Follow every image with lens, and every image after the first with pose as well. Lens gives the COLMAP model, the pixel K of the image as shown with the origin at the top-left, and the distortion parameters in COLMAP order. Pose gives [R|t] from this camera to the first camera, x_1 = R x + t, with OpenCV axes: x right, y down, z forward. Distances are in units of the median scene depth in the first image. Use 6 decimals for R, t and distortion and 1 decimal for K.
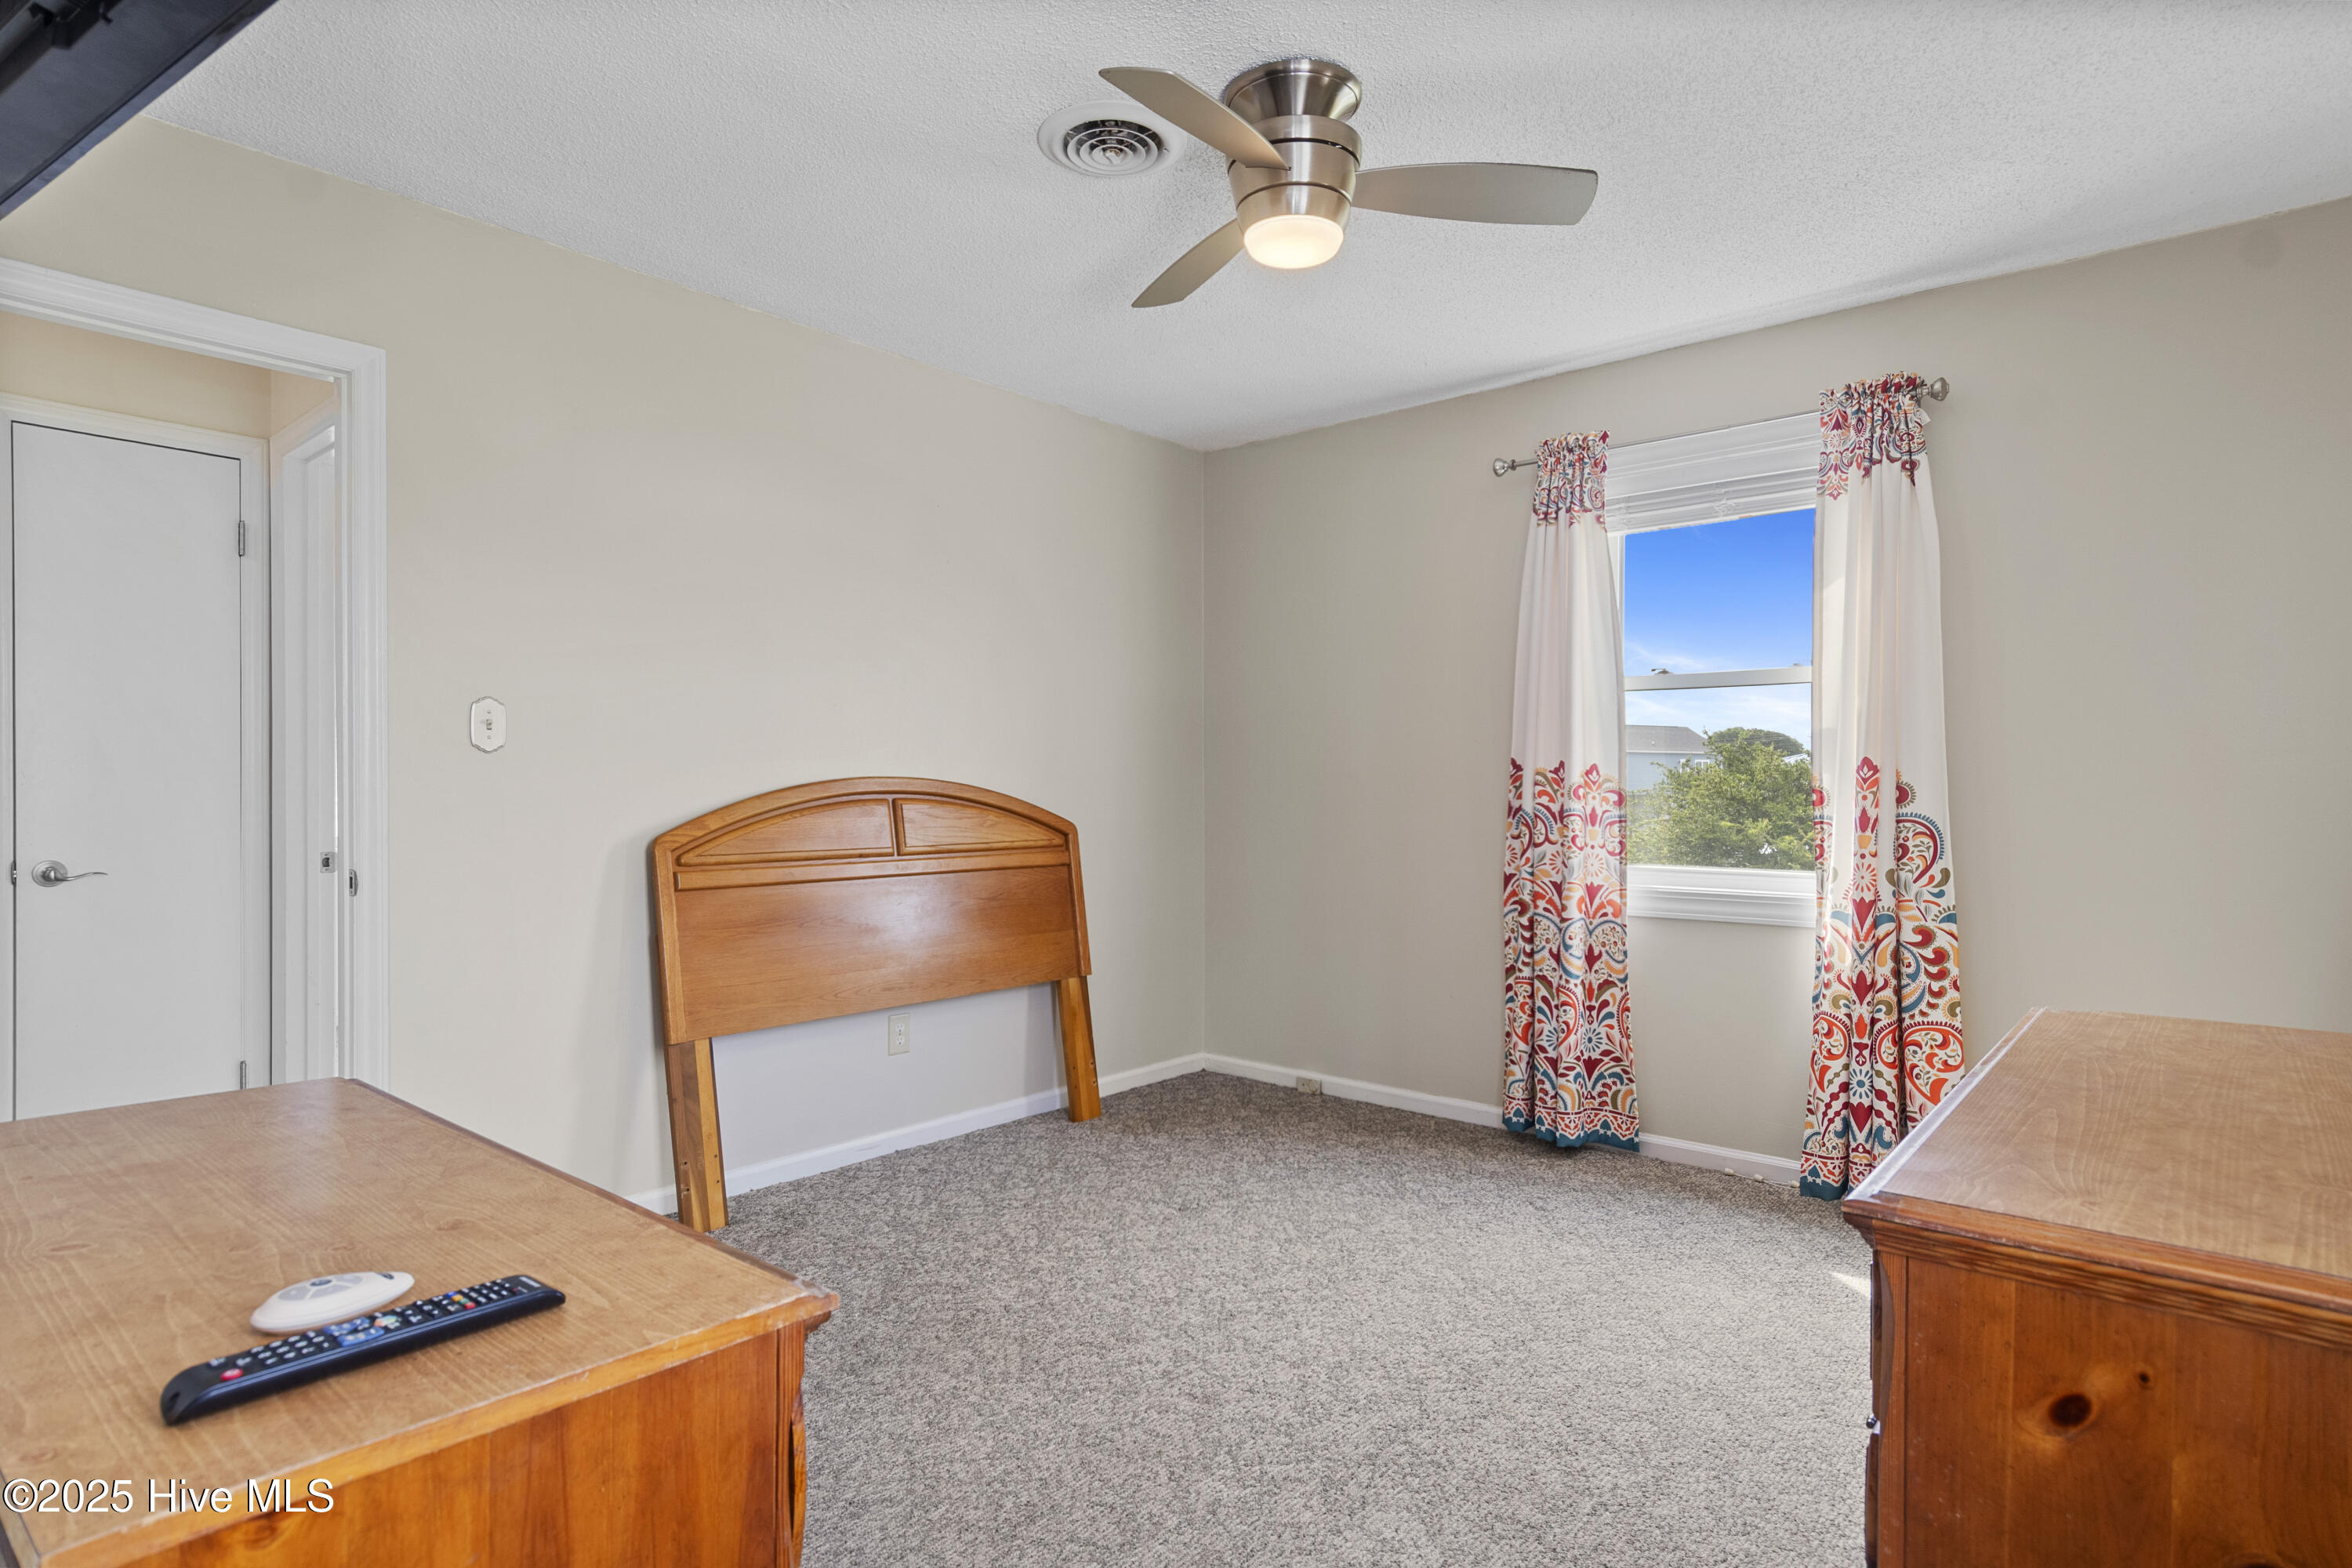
lens RADIAL K [[1254.4, 0, 1180.6], [0, 1254.4, 806.2], [0, 0, 1]] dist [0.008697, -0.004598]
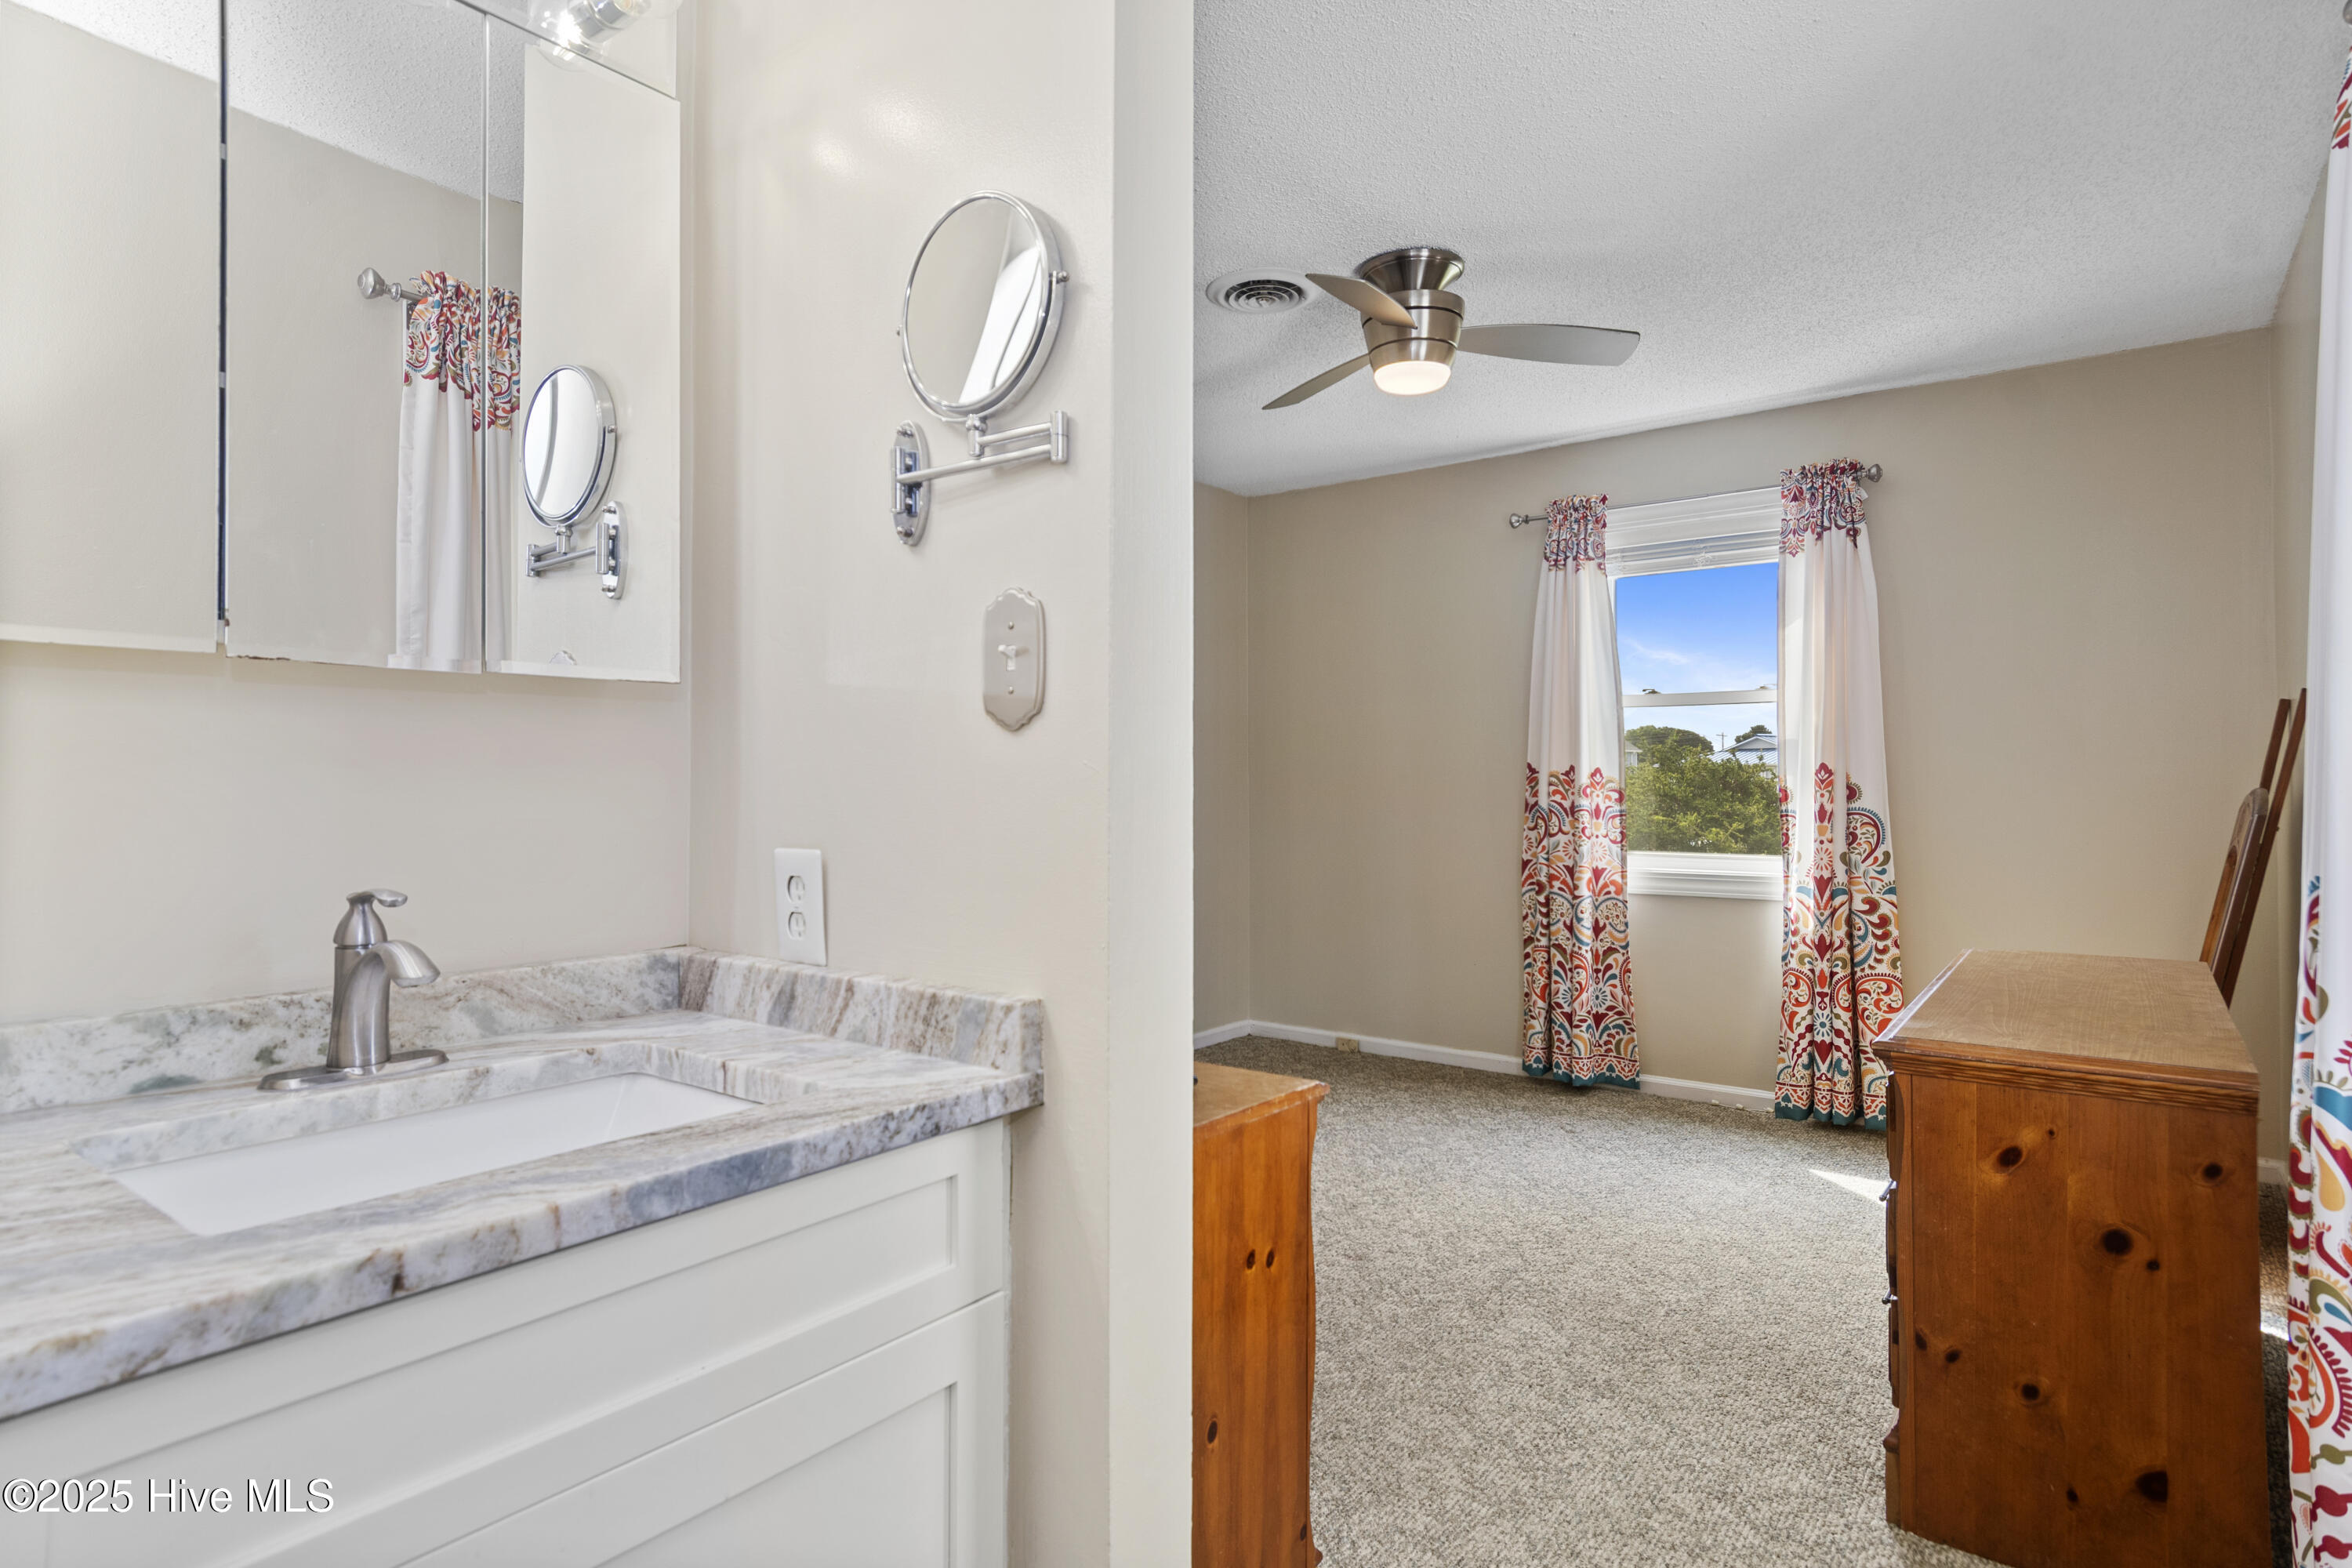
lens RADIAL K [[1254.4, 0, 1169.6], [0, 1254.4, 771.5], [0, 0, 1]] dist [0.008697, -0.004598]
pose [[0.998610, -0.002752, 0.052644, -0.172110], [0.004077, 0.999677, -0.025083, -0.001637], [-0.052558, 0.025263, 0.998298, -0.217762]]
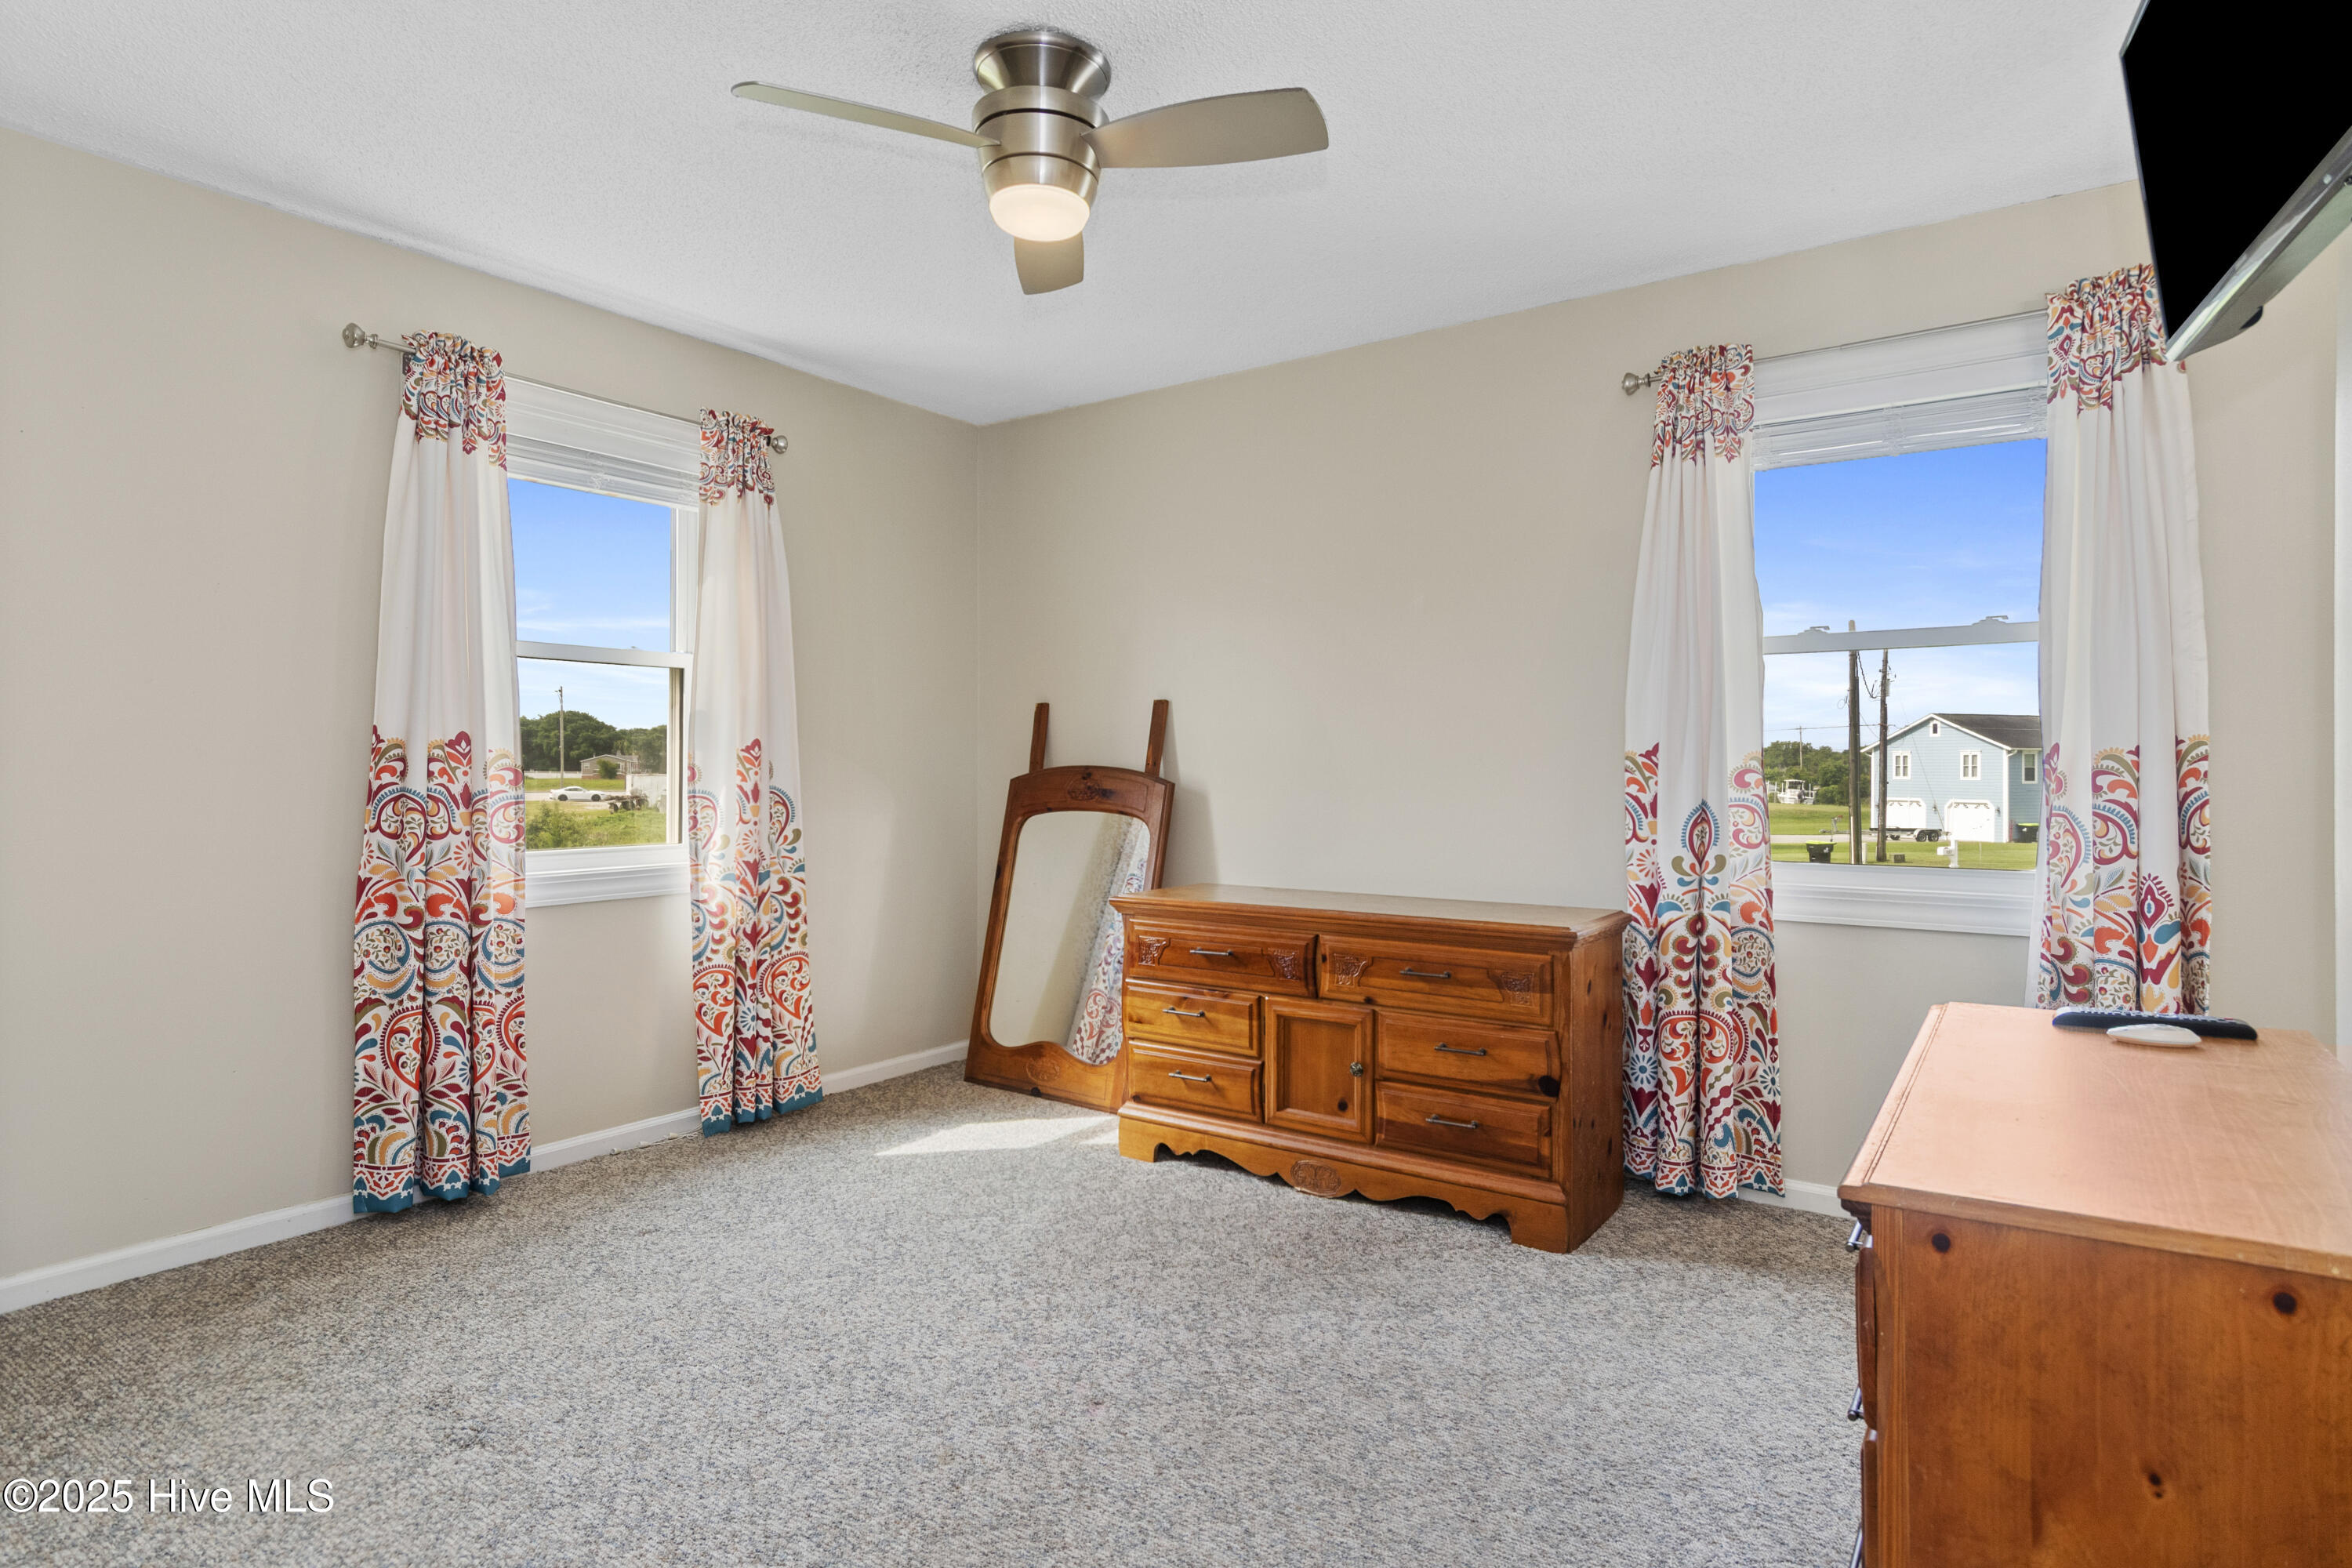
lens RADIAL K [[1254.4, 0, 1178.6], [0, 1254.4, 773.8], [0, 0, 1]] dist [0.008697, -0.004598]
pose [[-0.087024, -0.006882, 0.996182, -0.658791], [0.015341, 0.999848, 0.008247, -0.009823], [-0.996088, 0.016000, -0.086905, 0.711826]]
